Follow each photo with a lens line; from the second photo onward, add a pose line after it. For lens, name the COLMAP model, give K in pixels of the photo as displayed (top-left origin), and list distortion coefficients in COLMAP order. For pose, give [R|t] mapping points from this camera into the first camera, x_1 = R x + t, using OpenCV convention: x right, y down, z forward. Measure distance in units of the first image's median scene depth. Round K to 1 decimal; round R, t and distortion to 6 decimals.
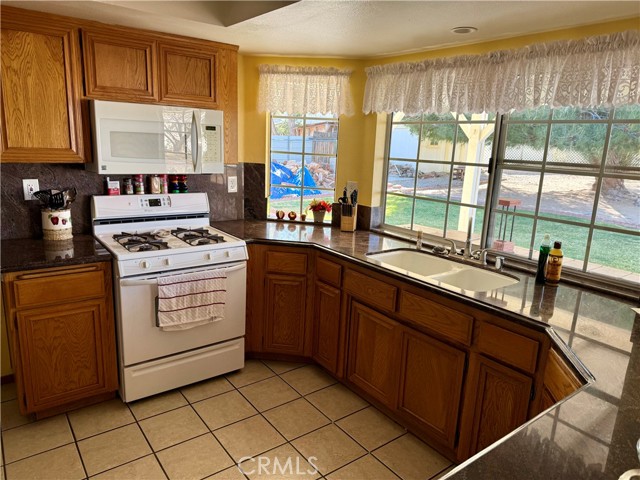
lens RADIAL K [[449.2, 0, 322.4], [0, 449.2, 241.0], [0, 0, 1]] dist [0.074990, -0.087934]
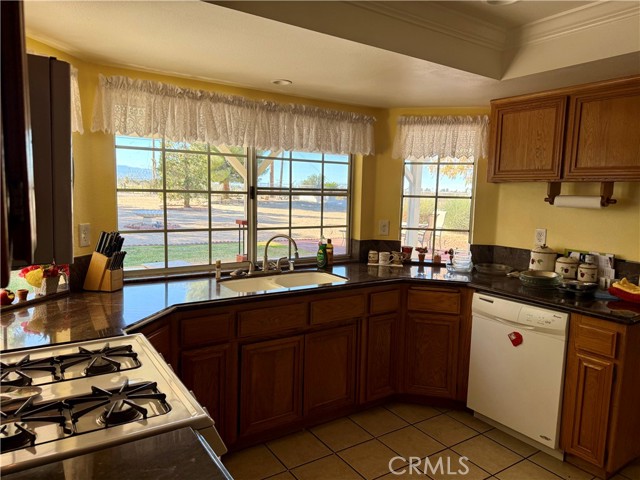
lens RADIAL K [[449.2, 0, 322.4], [0, 449.2, 241.0], [0, 0, 1]] dist [0.074990, -0.087934]
pose [[0.063673, -0.156257, 0.985662, -0.857027], [0.197182, 0.970165, 0.141062, -0.184559], [-0.978297, 0.185373, 0.092584, 0.781435]]
